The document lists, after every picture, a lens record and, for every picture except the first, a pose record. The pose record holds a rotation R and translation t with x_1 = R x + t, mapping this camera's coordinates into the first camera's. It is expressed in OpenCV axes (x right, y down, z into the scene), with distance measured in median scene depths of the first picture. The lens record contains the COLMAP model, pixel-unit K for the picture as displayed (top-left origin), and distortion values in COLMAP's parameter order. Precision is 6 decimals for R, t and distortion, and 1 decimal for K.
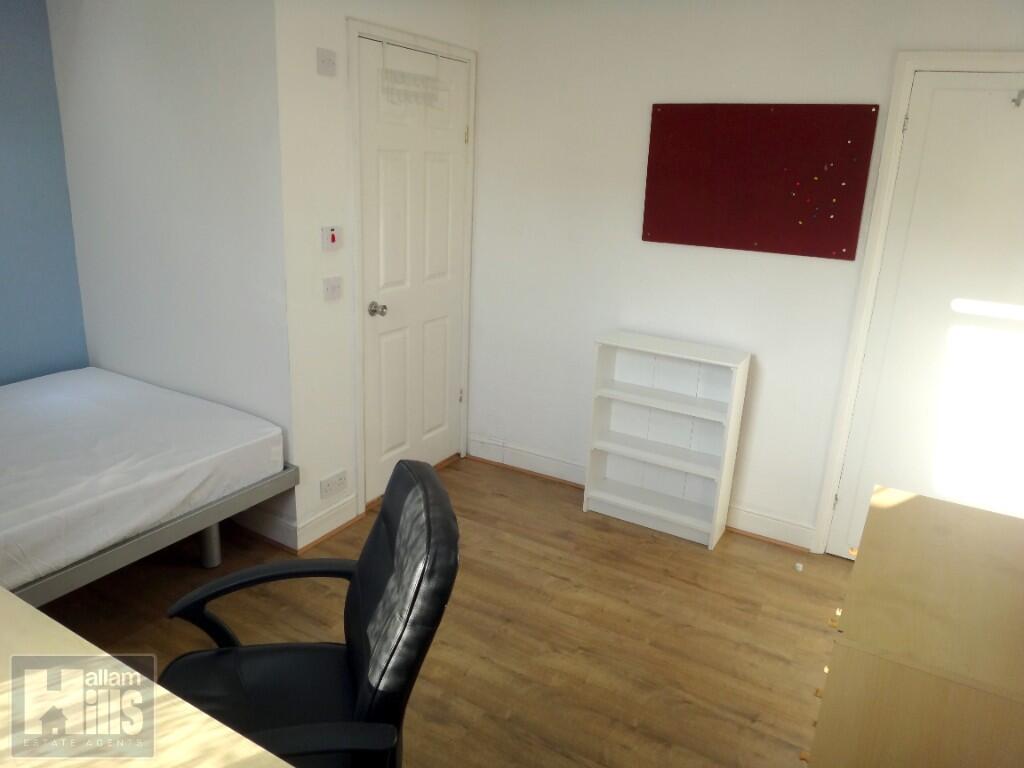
lens RADIAL K [[719.3, 0, 512.0], [0, 719.3, 384.0], [0, 0, 1]] dist [-0.046708, -0.002204]
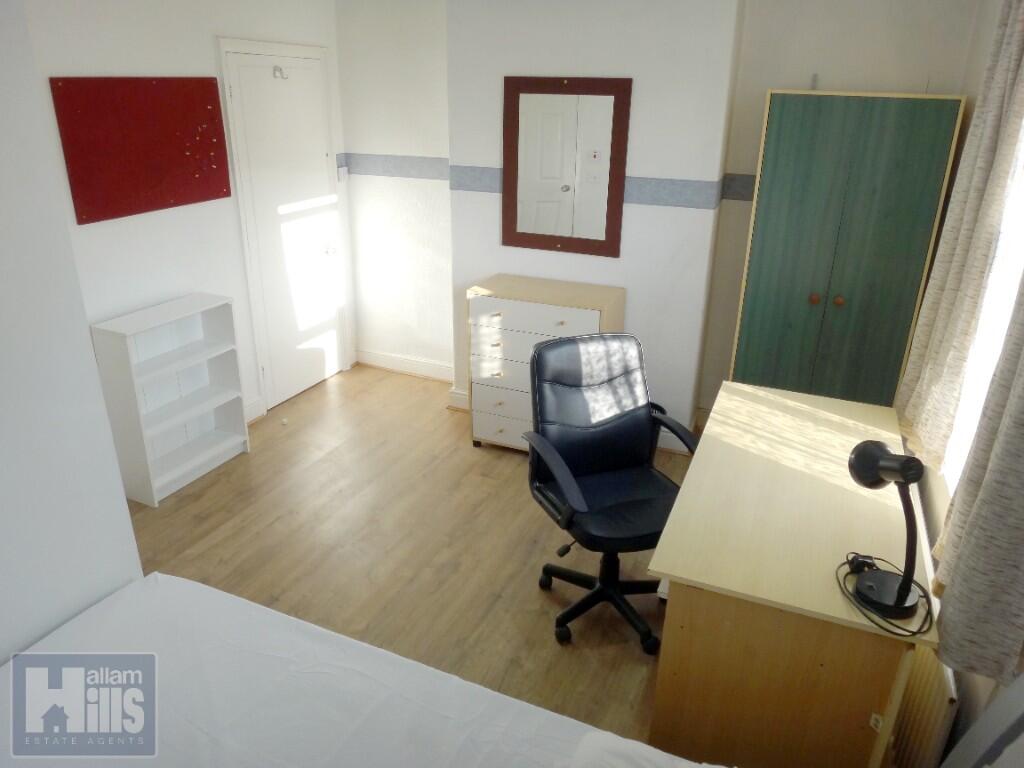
lens RADIAL K [[719.3, 0, 512.0], [0, 719.3, 384.0], [0, 0, 1]] dist [-0.046708, -0.002204]
pose [[-0.133488, -0.418304, 0.898444, -0.904375], [0.273994, 0.855646, 0.439087, -0.304154], [-0.952422, 0.304782, 0.000395, 0.586609]]
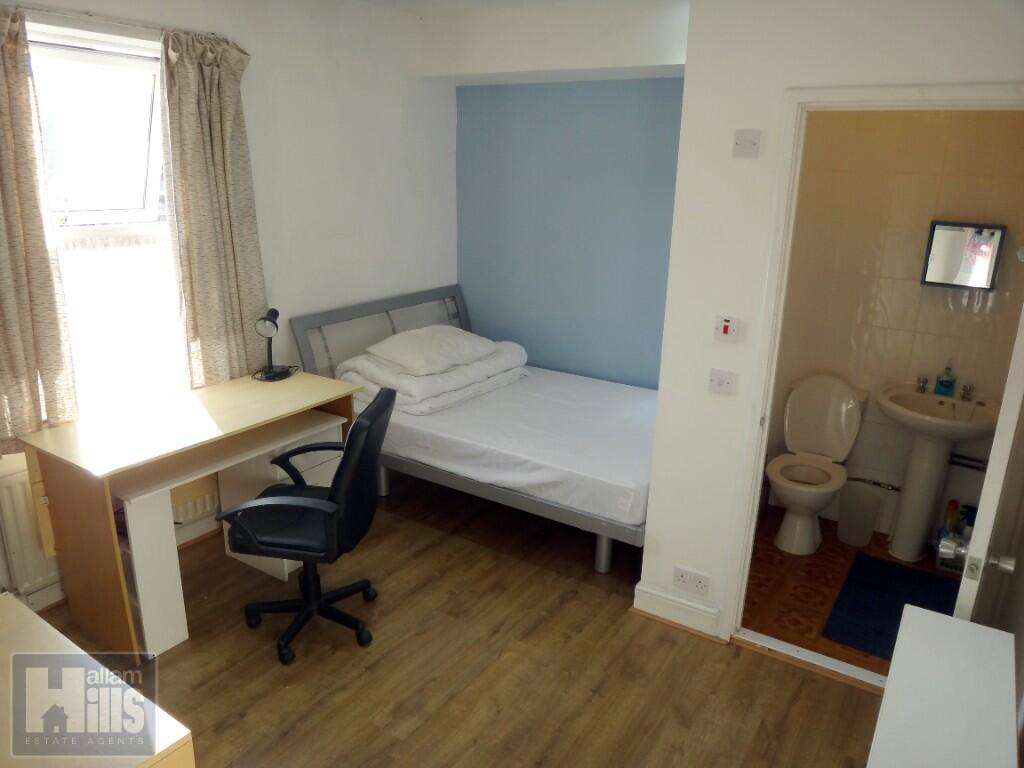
lens RADIAL K [[719.3, 0, 512.0], [0, 719.3, 384.0], [0, 0, 1]] dist [-0.046708, -0.002204]
pose [[-0.061992, 0.242750, -0.968106, 0.683270], [-0.322487, 0.913073, 0.249600, -0.284021], [0.944542, 0.327675, 0.021681, 0.750822]]
